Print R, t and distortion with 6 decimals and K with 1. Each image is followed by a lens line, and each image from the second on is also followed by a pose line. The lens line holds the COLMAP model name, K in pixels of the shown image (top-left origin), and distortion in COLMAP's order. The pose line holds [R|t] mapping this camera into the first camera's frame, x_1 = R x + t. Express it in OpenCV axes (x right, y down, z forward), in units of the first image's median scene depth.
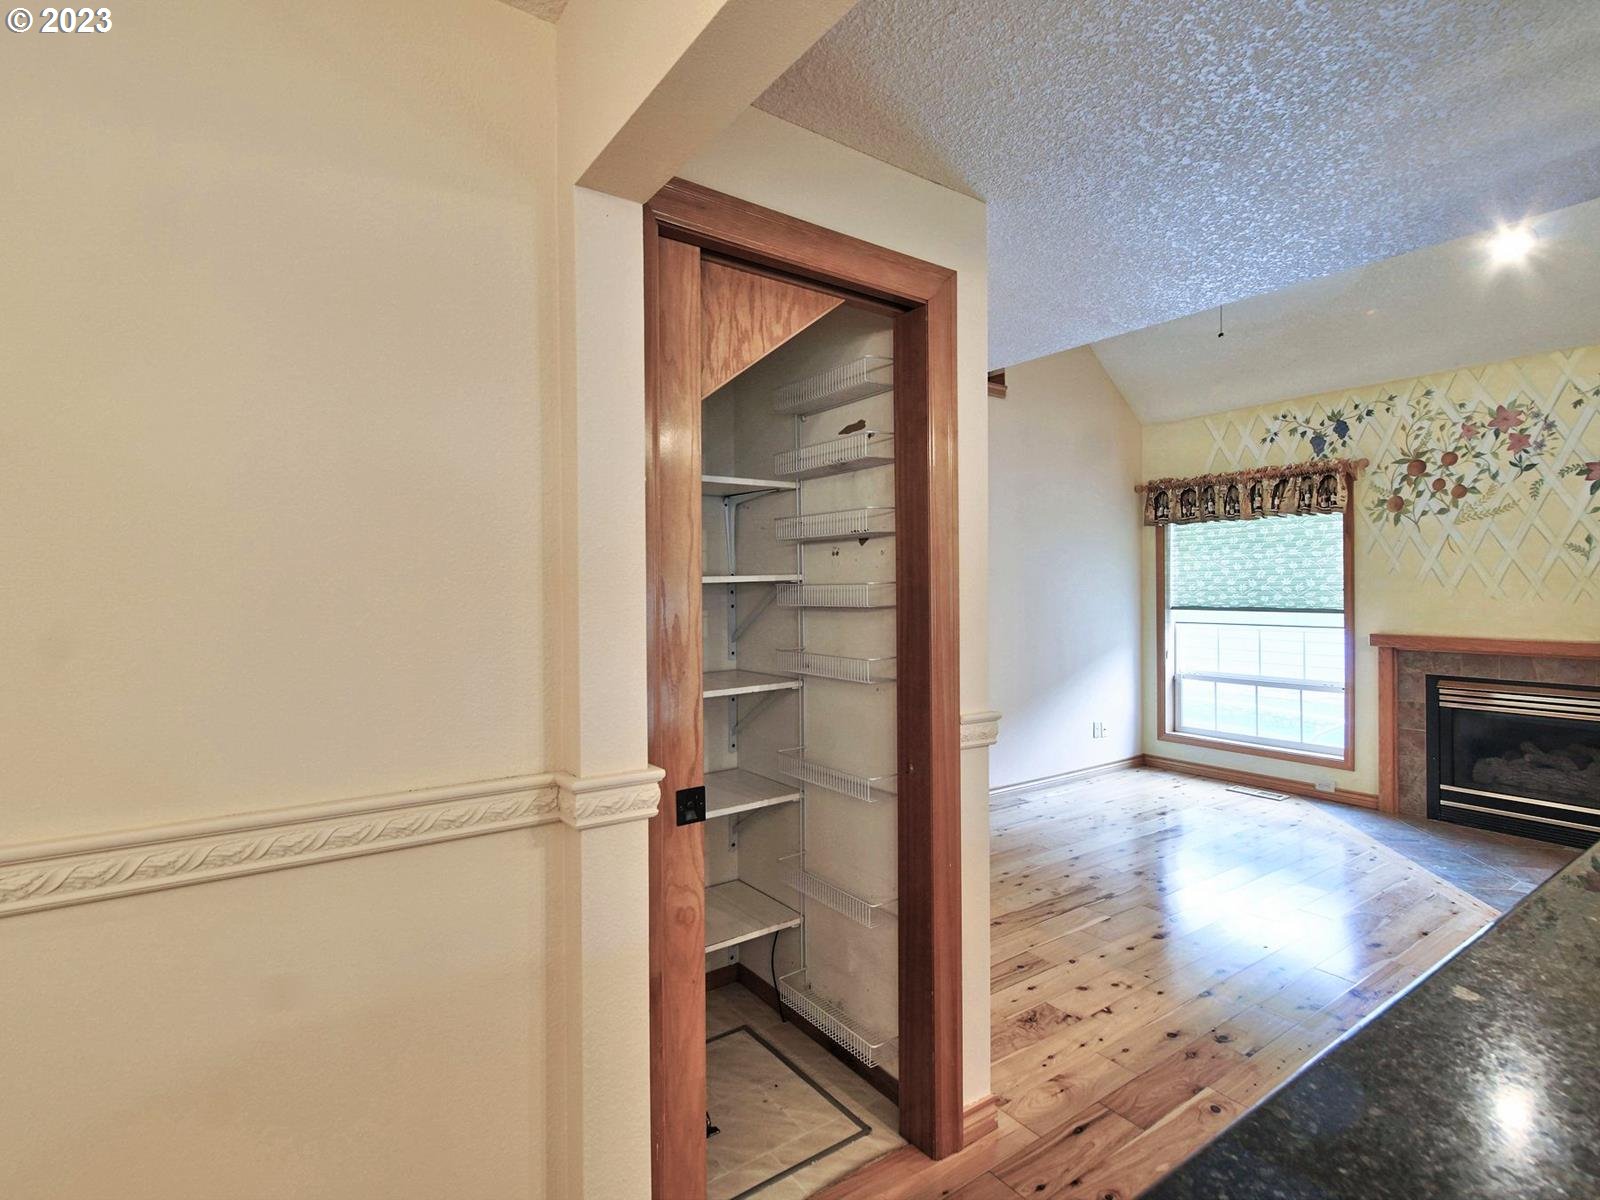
lens RADIAL K [[791.4, 0, 798.4], [0, 791.4, 591.7], [0, 0, 1]] dist [0.011488, -0.002543]
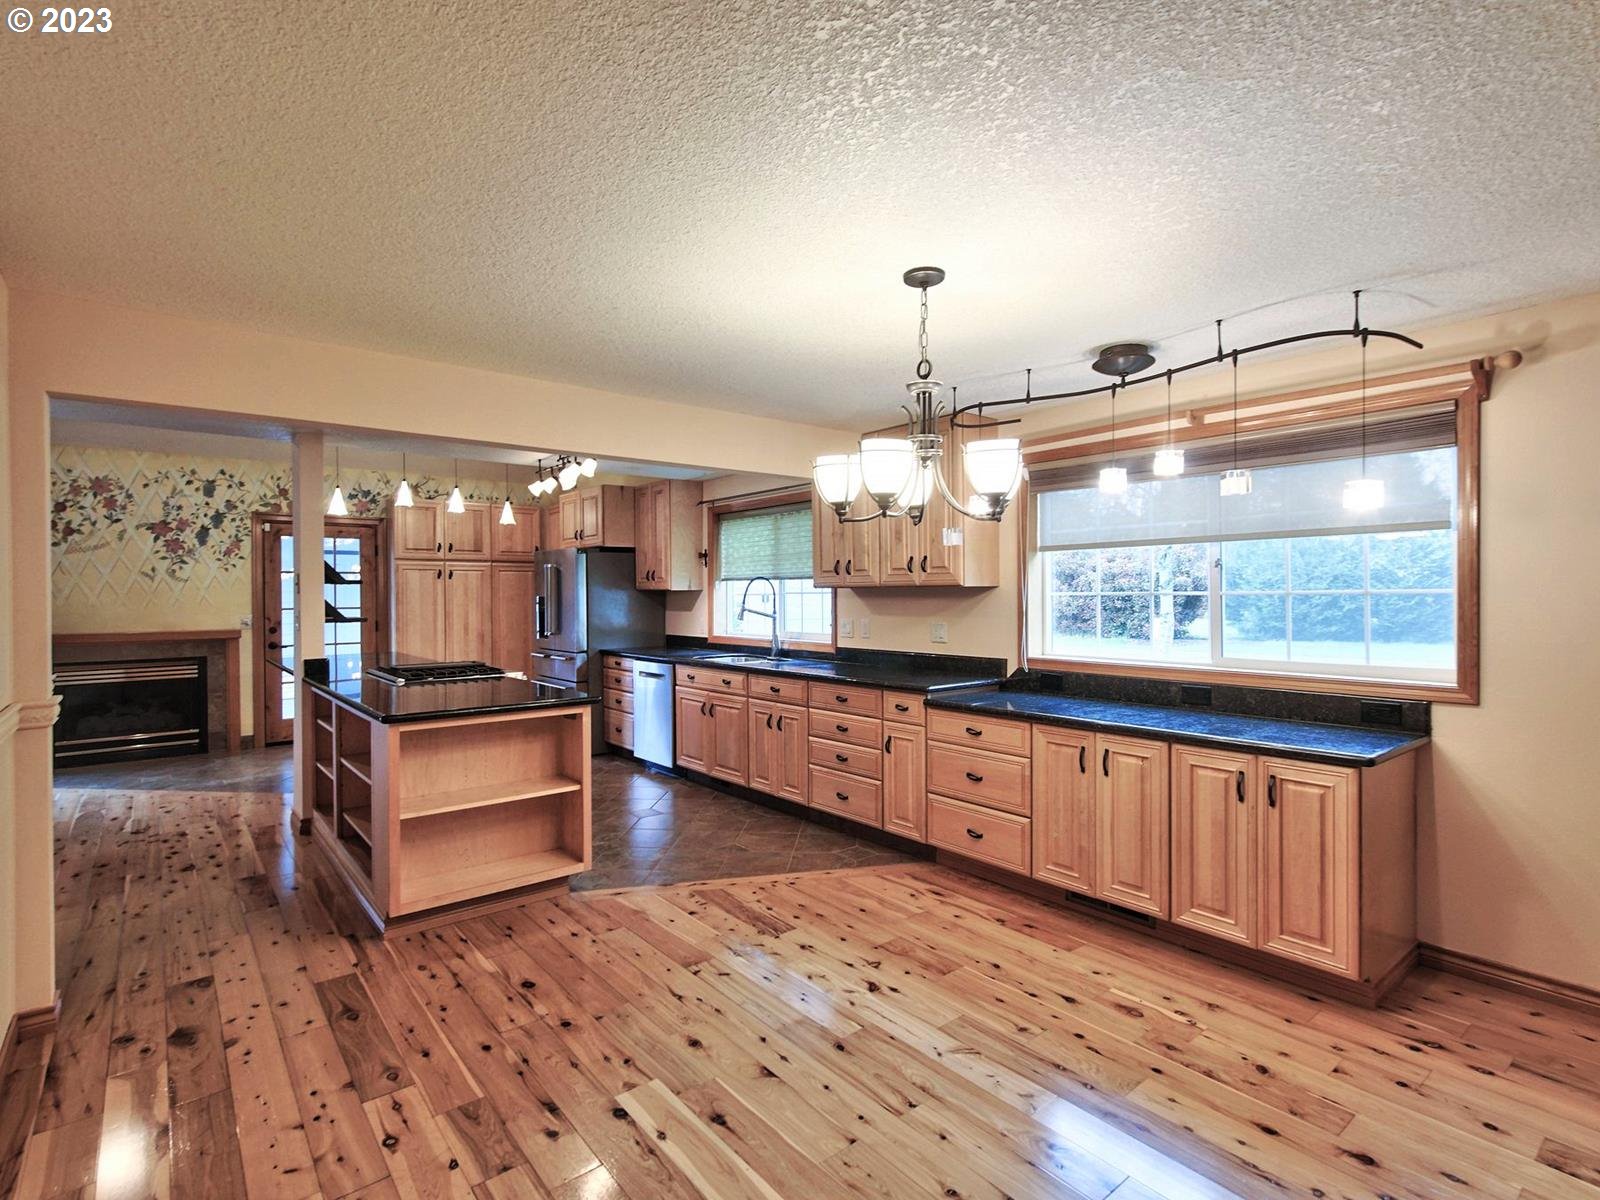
lens RADIAL K [[791.4, 0, 796.5], [0, 791.4, 597.8], [0, 0, 1]] dist [0.011488, -0.002543]
pose [[-0.064732, -0.003406, 0.997897, -0.672447], [0.009751, 0.999944, 0.004045, -0.000870], [-0.997855, 0.009993, -0.064695, -0.197704]]
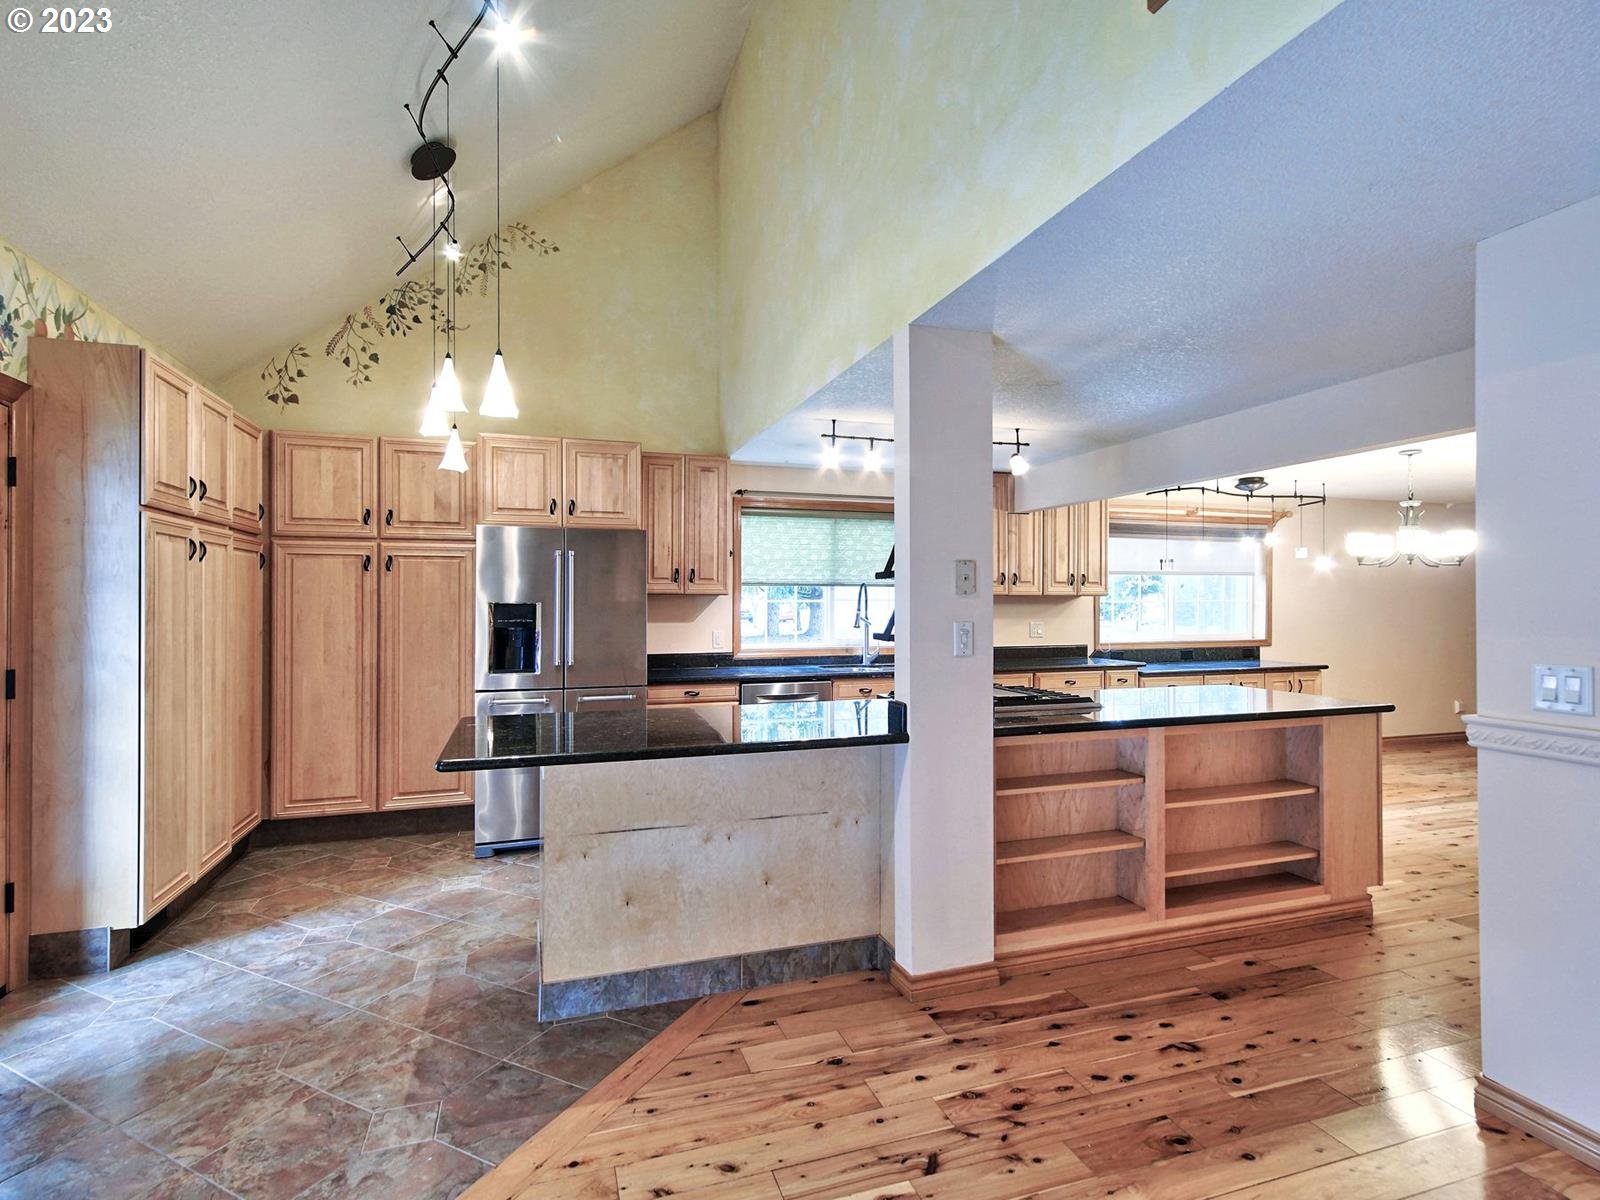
lens RADIAL K [[791.4, 0, 793.0], [0, 791.4, 603.6], [0, 0, 1]] dist [0.011488, -0.002543]
pose [[-0.956749, 0.000577, 0.290914, 0.336952], [0.002639, 0.999974, 0.006696, -0.006391], [-0.290903, 0.007174, -0.956726, 0.994250]]
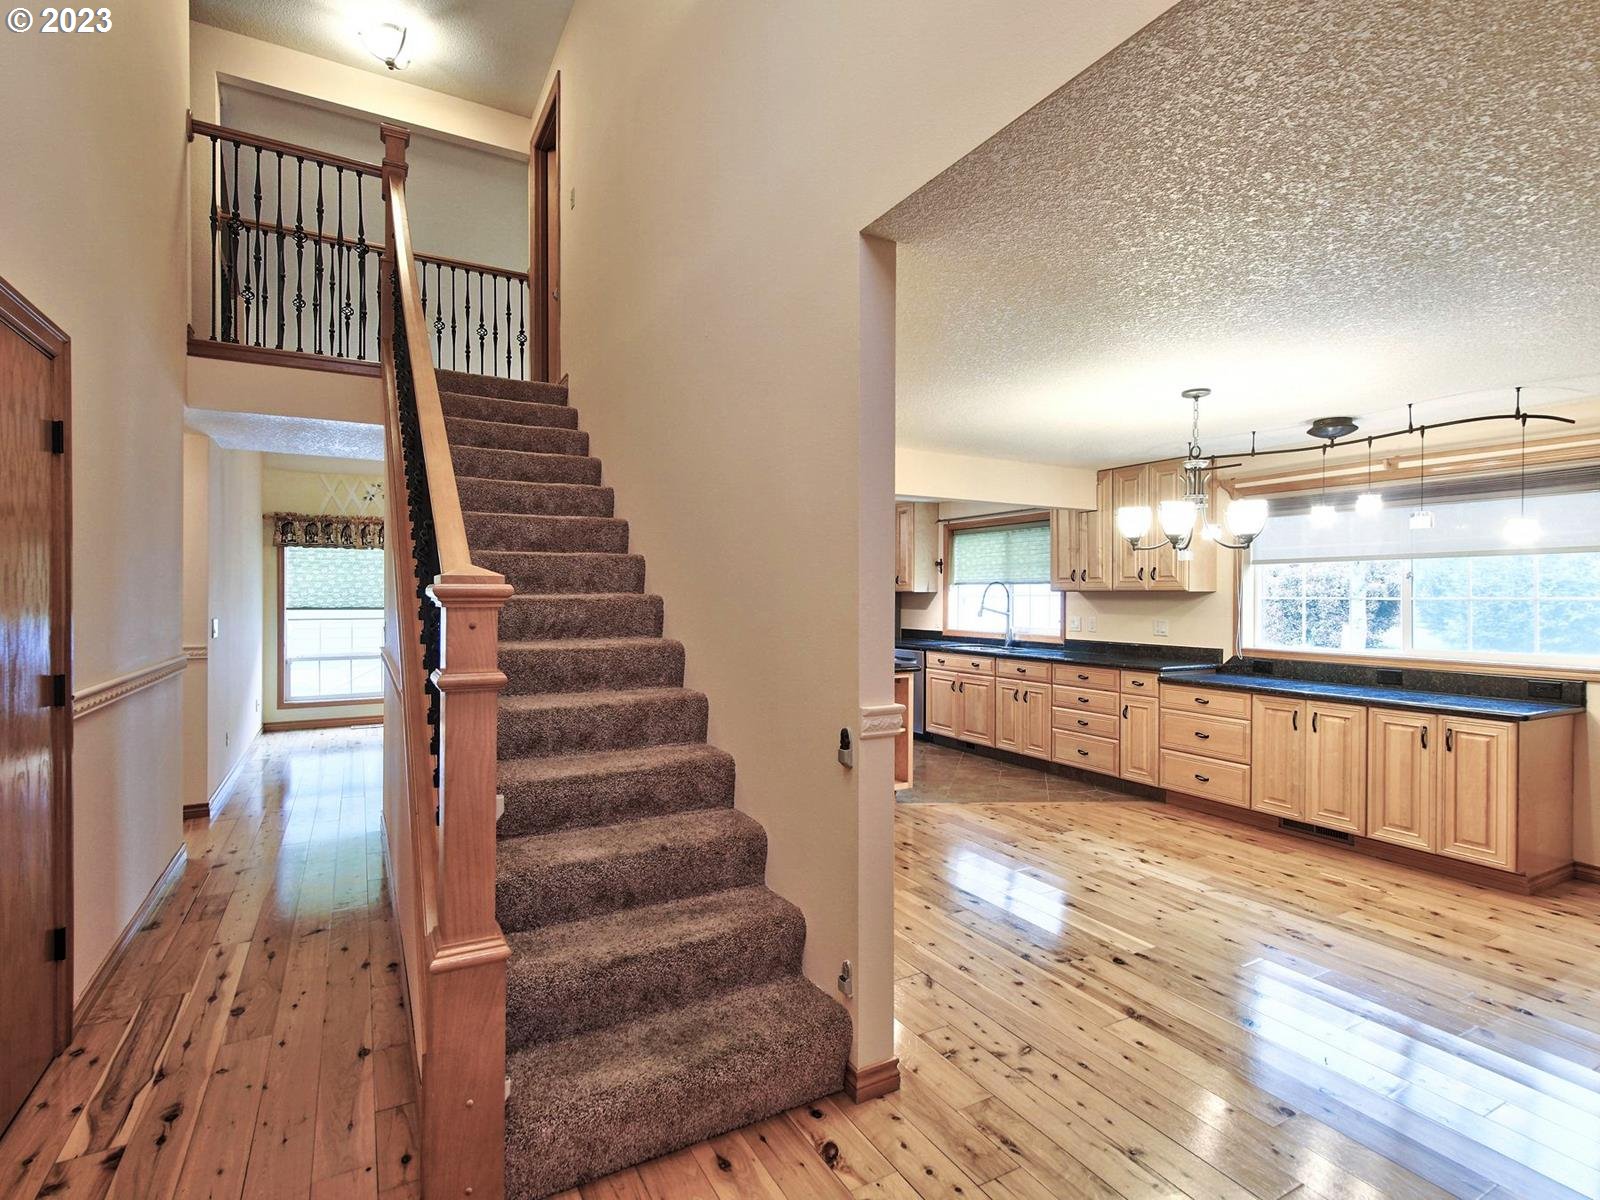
lens RADIAL K [[791.4, 0, 797.8], [0, 791.4, 597.7], [0, 0, 1]] dist [0.011488, -0.002543]
pose [[0.110123, -0.000905, 0.993918, -1.005824], [-0.000761, 0.999999, 0.000995, 0.000147], [-0.993918, -0.000866, 0.110123, -0.004191]]
